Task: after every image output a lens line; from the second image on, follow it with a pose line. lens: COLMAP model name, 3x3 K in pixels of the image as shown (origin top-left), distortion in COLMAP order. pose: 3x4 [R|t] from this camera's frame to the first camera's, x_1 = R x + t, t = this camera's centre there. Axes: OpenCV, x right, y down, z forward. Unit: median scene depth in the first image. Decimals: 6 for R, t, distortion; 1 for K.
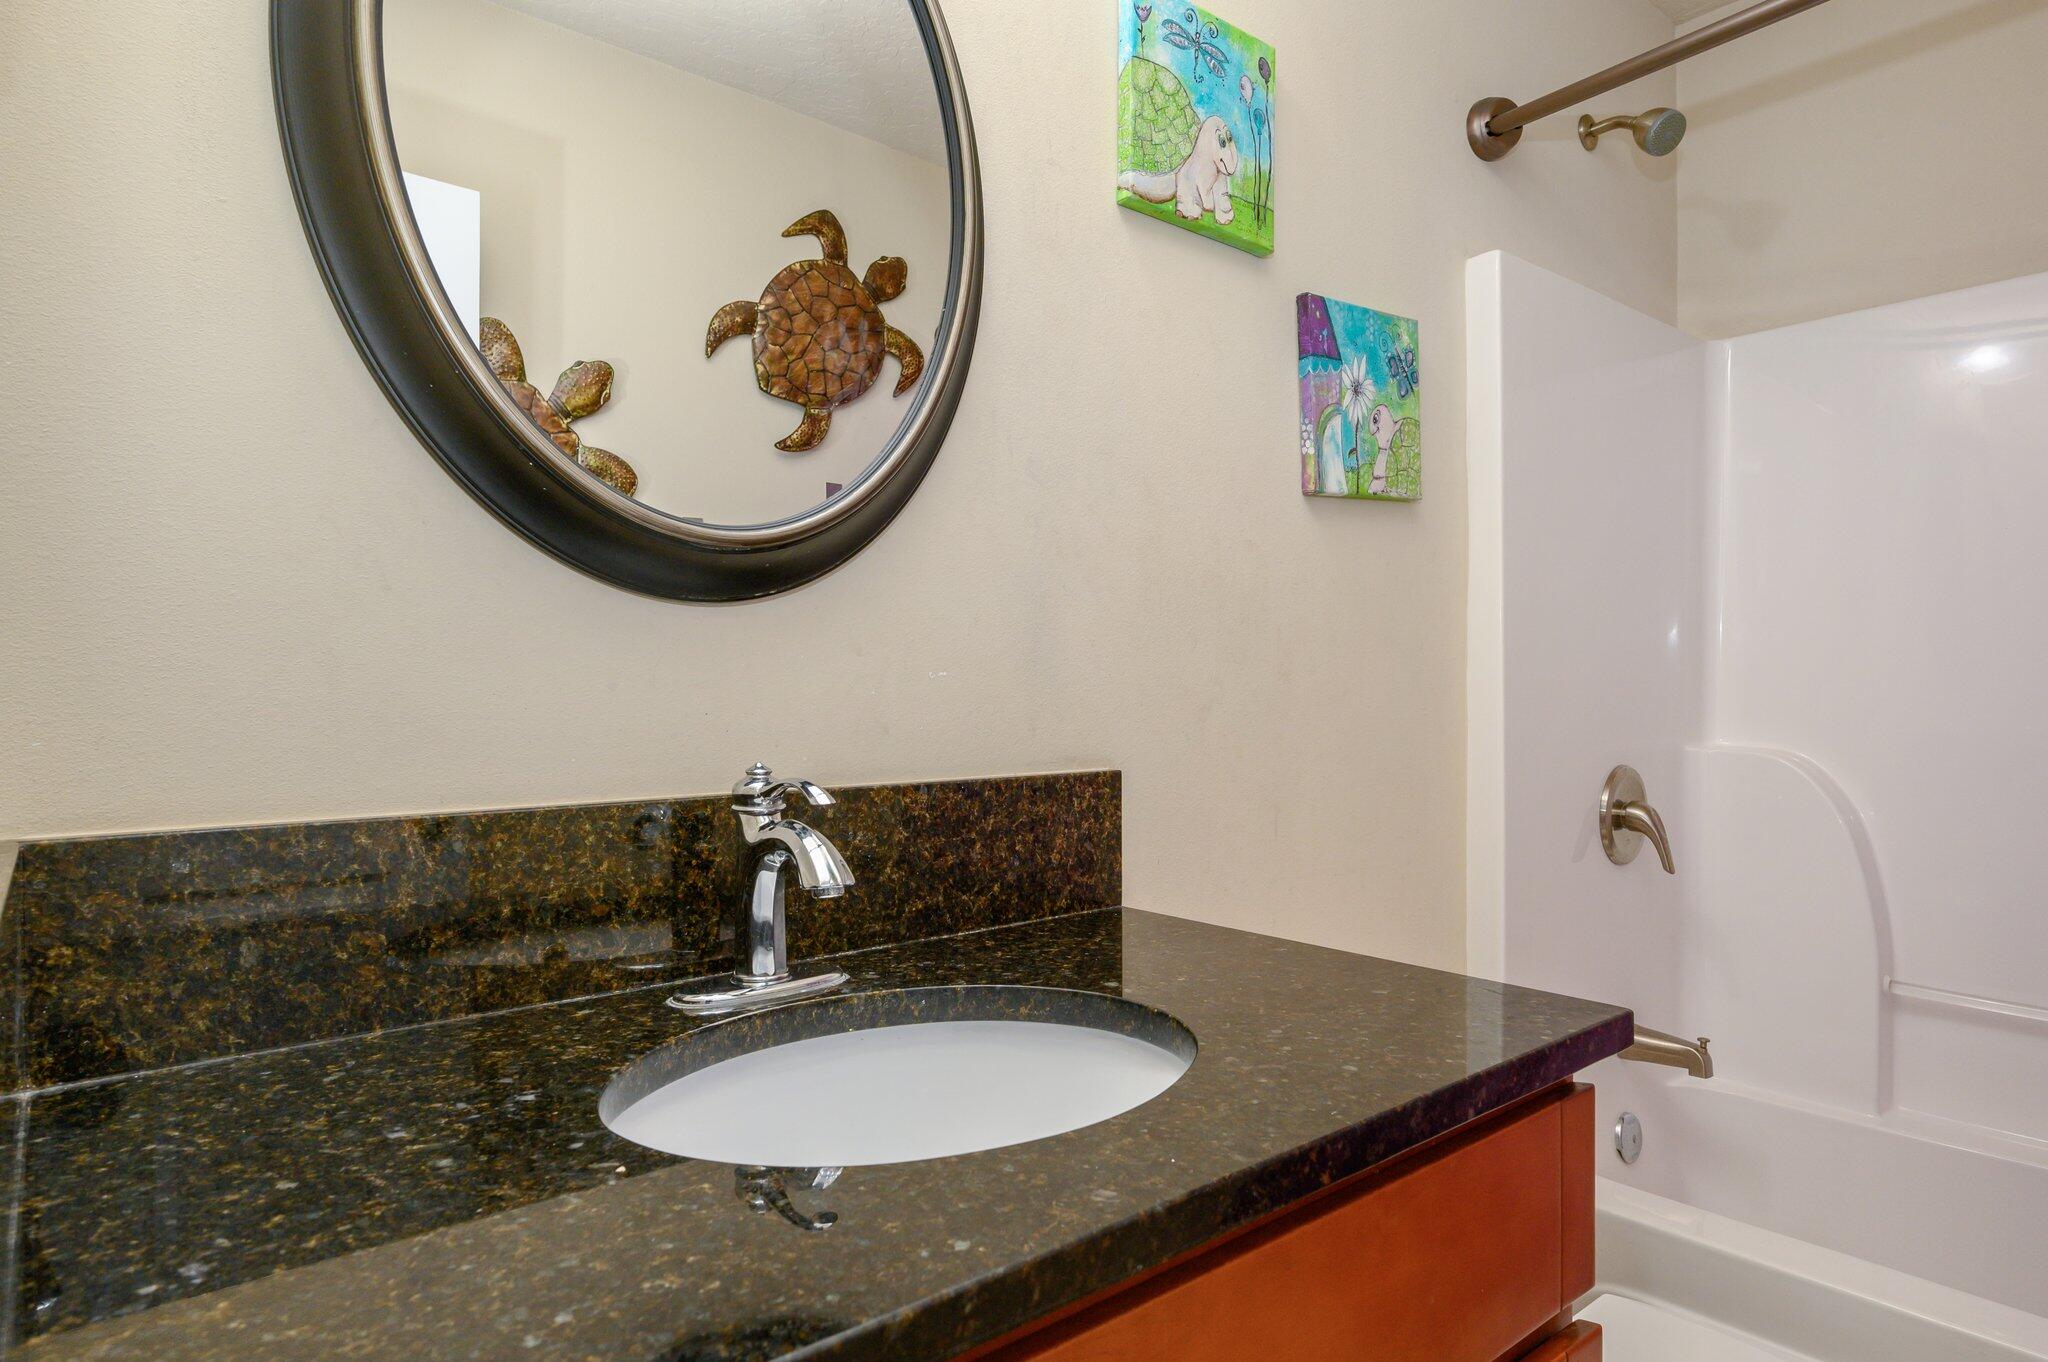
lens RADIAL K [[1151.9, 0, 1019.4], [0, 1151.9, 673.7], [0, 0, 1]] dist [-0.002287, 0.000872]
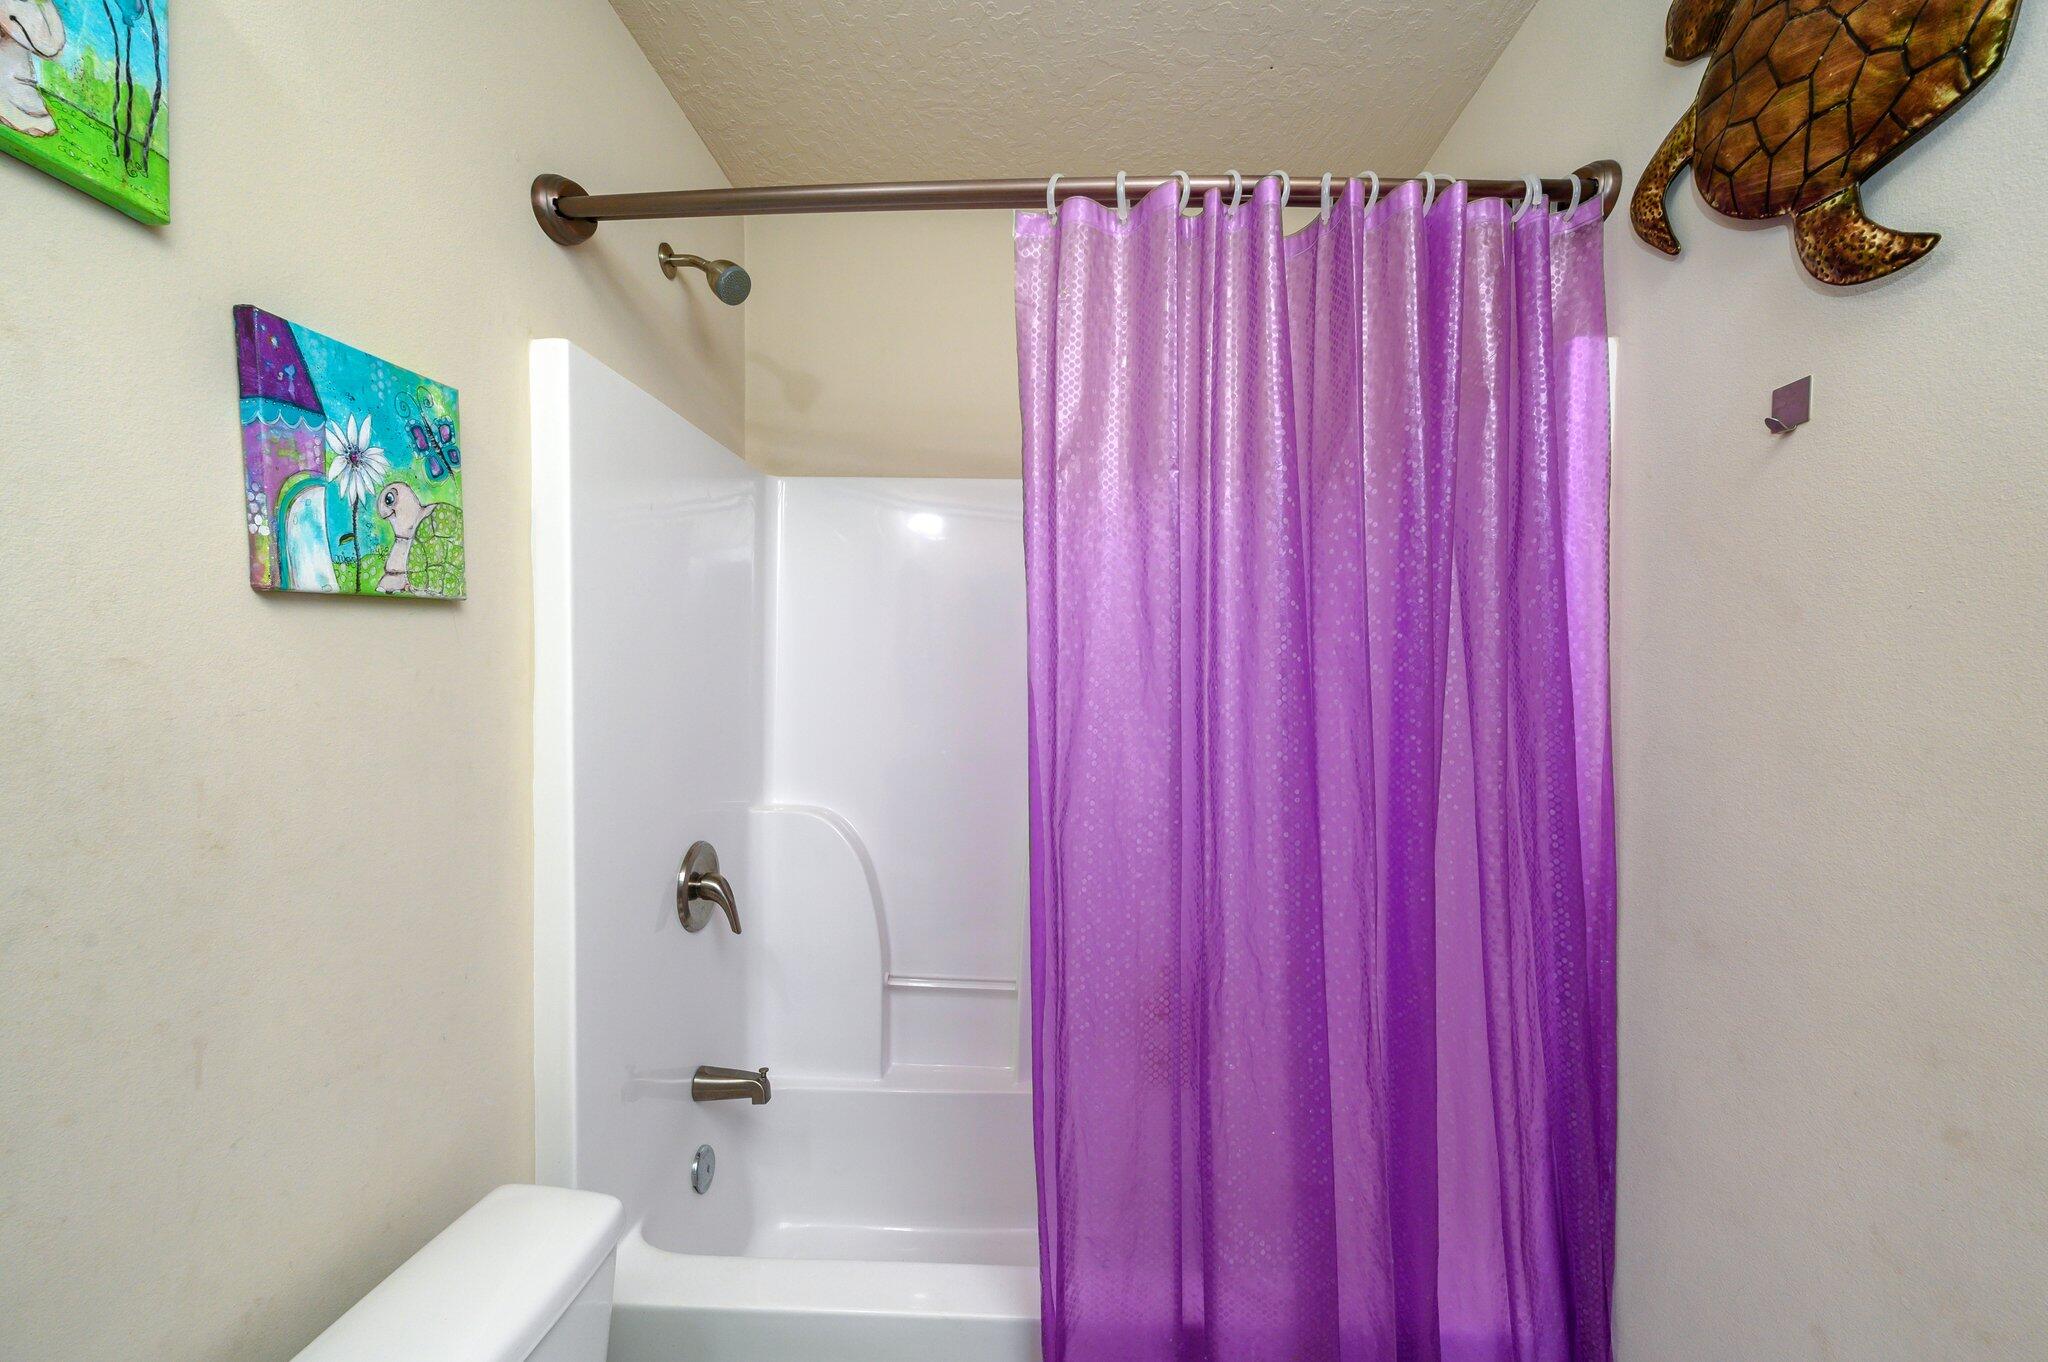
lens RADIAL K [[836.9, 0, 1018.9], [0, 836.9, 680.8], [0, 0, 1]] dist [-0.008628, 0.001499]
pose [[0.676743, 0.004984, 0.736203, 0.176959], [0.000150, 0.999976, -0.006908, -0.089946], [-0.736220, 0.004786, 0.676726, 0.286294]]
